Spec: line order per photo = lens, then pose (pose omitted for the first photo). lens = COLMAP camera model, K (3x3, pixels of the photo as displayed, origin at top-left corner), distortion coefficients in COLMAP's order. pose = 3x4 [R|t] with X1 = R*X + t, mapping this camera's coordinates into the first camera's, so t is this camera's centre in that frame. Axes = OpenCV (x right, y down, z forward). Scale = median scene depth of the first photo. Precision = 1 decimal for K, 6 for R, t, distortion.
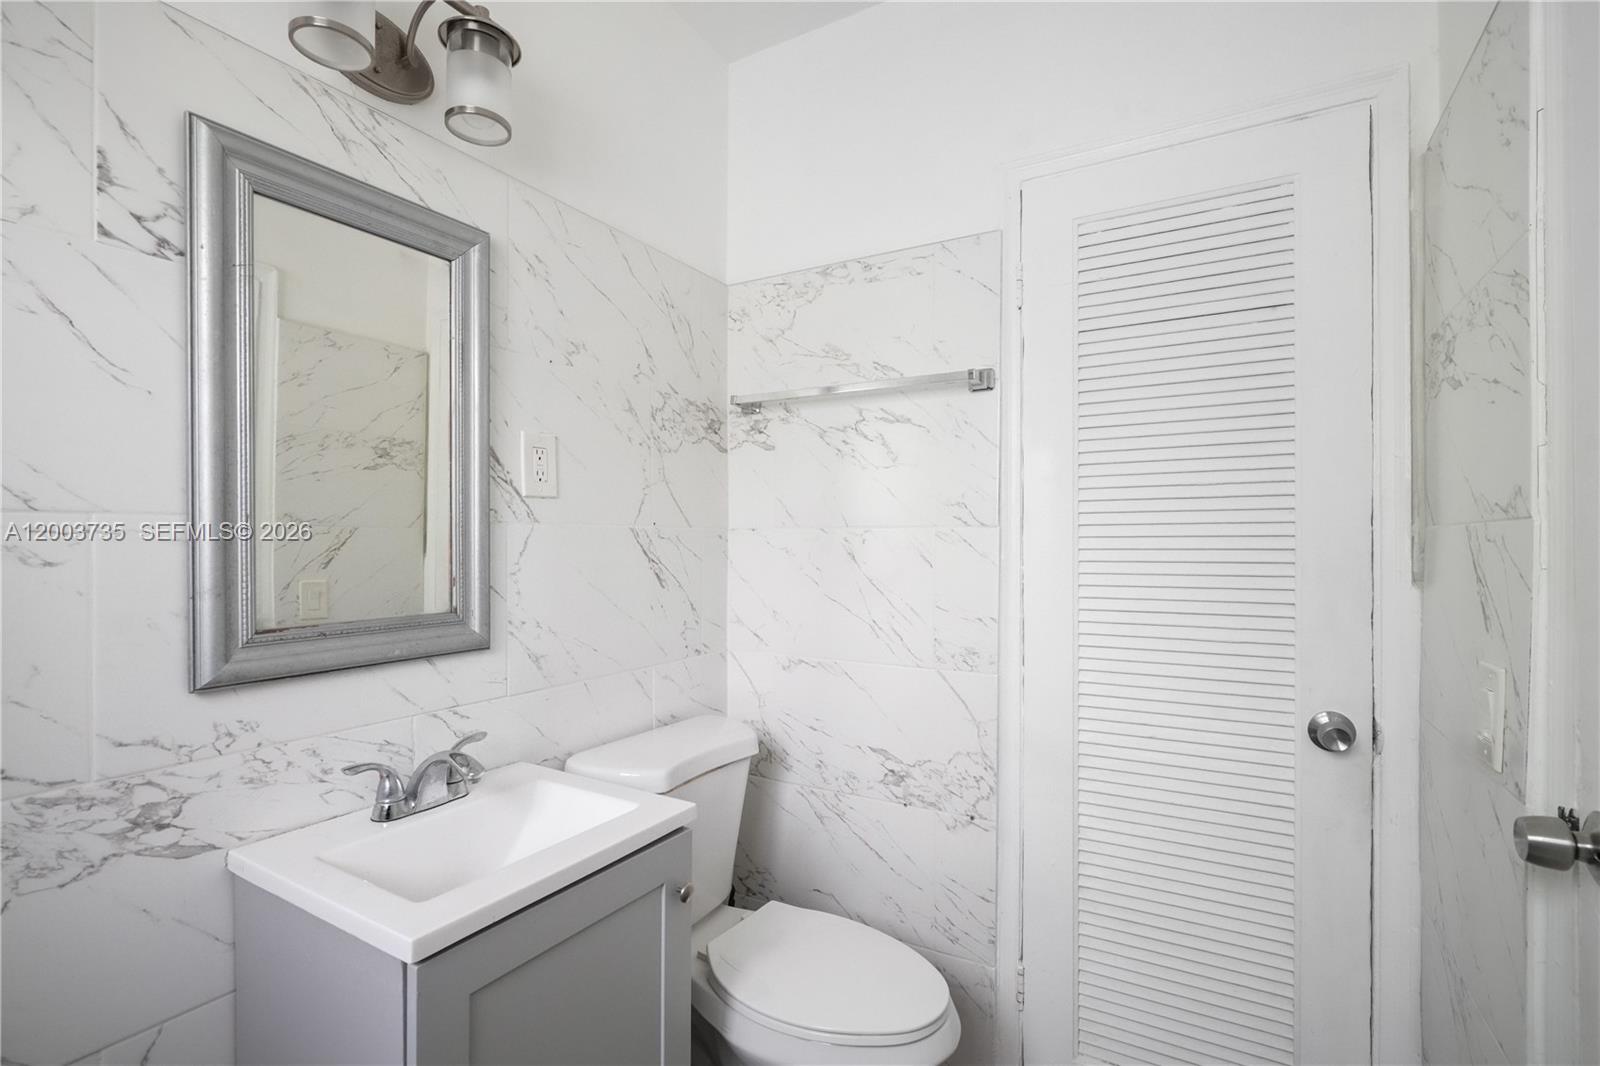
lens RADIAL K [[753.5, 0, 800.0], [0, 753.5, 533.0], [0, 0, 1]] dist [-0.002052, -0.000130]
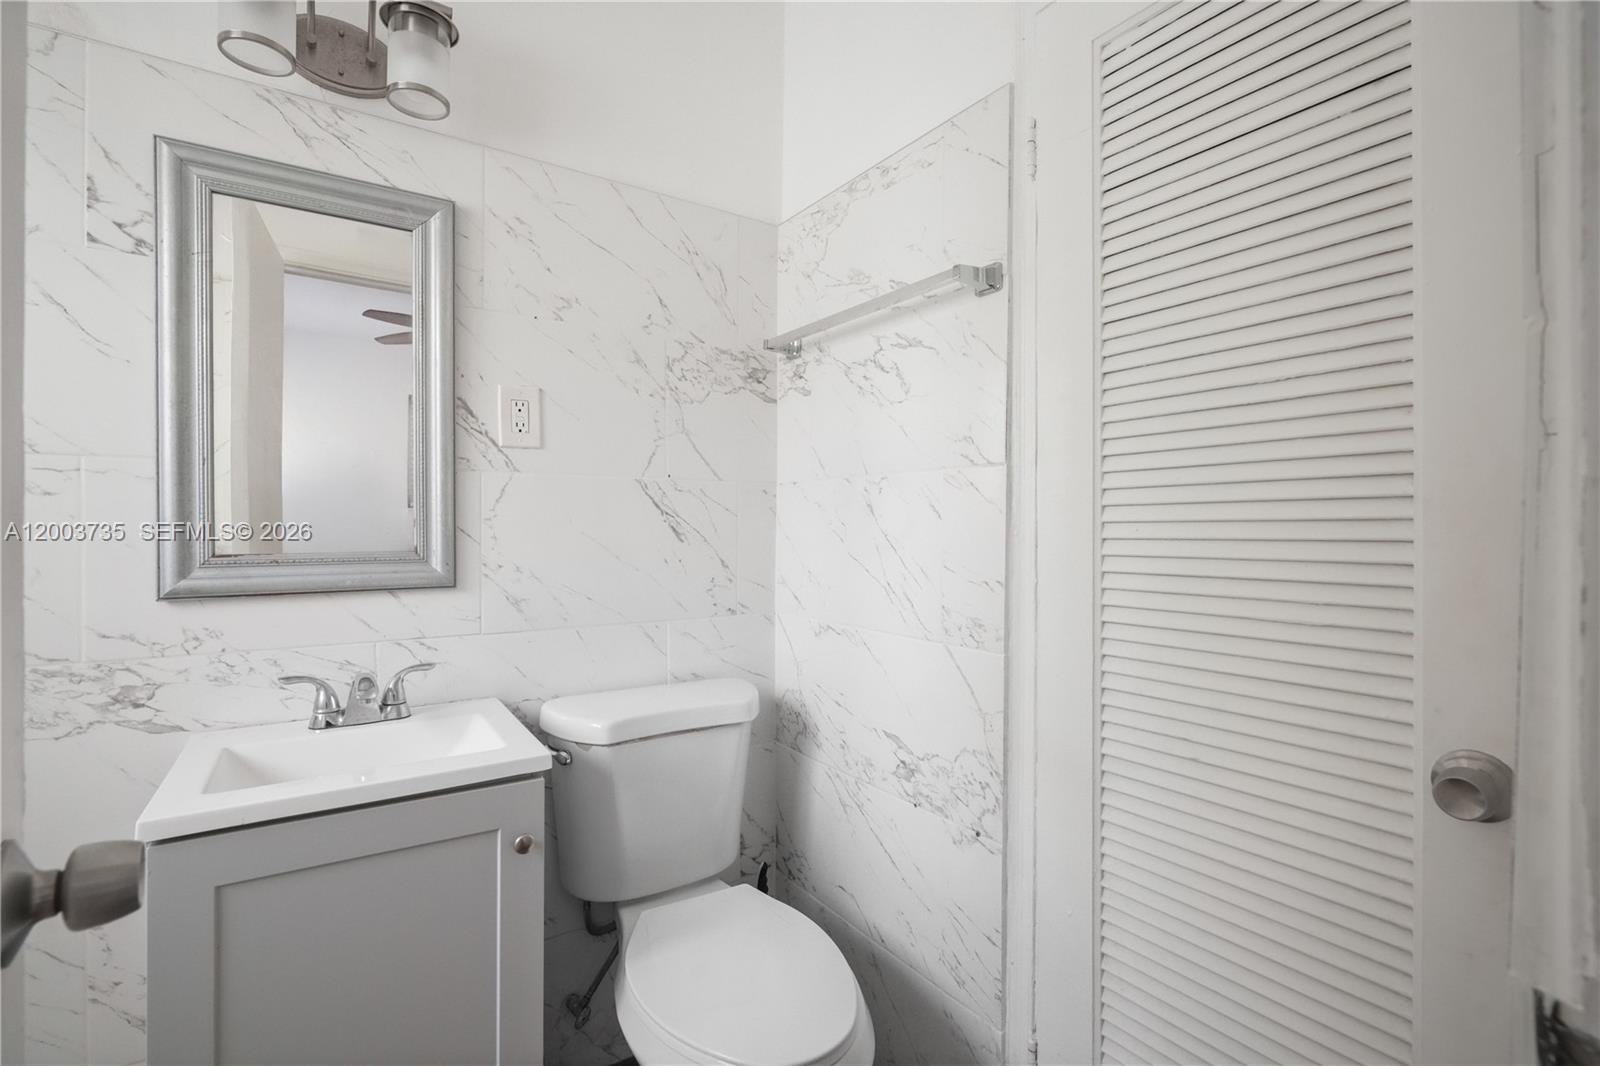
lens RADIAL K [[741.6, 0, 802.0], [0, 741.6, 517.1], [0, 0, 1]] dist [-0.002874, 0.000344]
pose [[0.898359, -0.004815, -0.439235, 0.459476], [0.002654, 0.999981, -0.005535, 0.056088], [0.439254, 0.003807, 0.898355, 0.247669]]
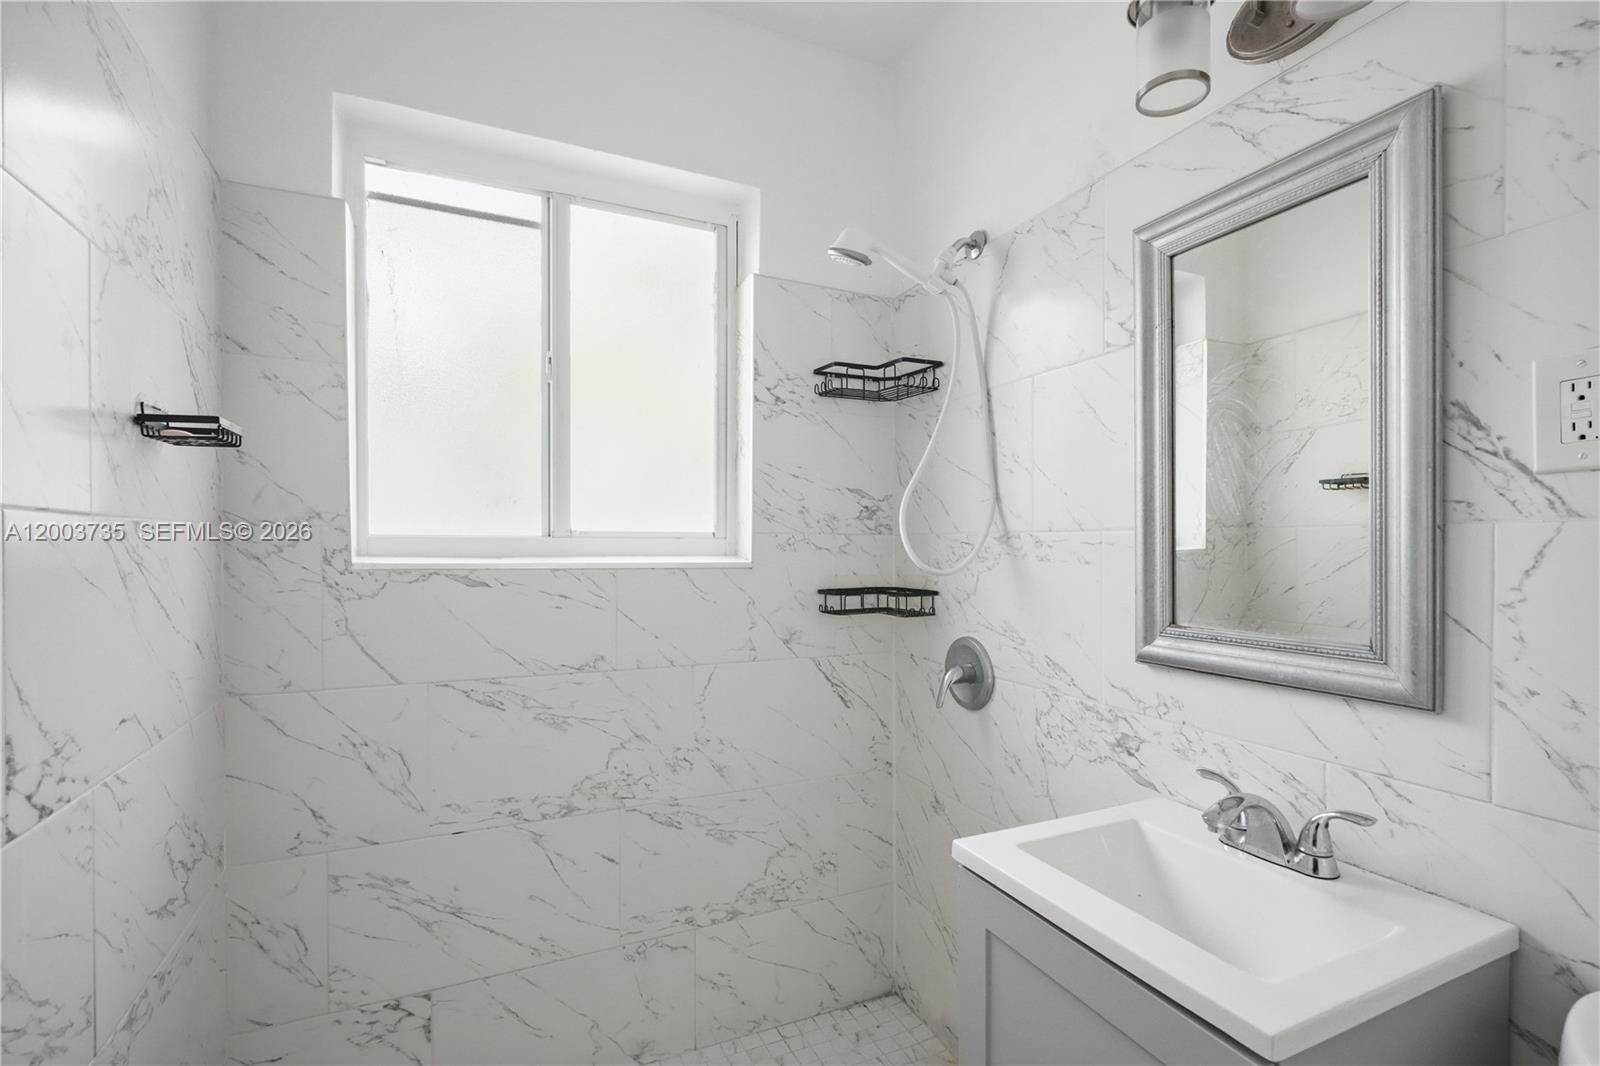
lens RADIAL K [[731.5, 0, 800.5], [0, 731.5, 559.0], [0, 0, 1]] dist [-0.002177, -0.000076]
pose [[-0.575839, 0.008092, -0.817523, 0.403458], [0.001702, 0.999961, 0.008699, 0.010779], [0.817561, 0.003618, -0.575830, 0.845589]]
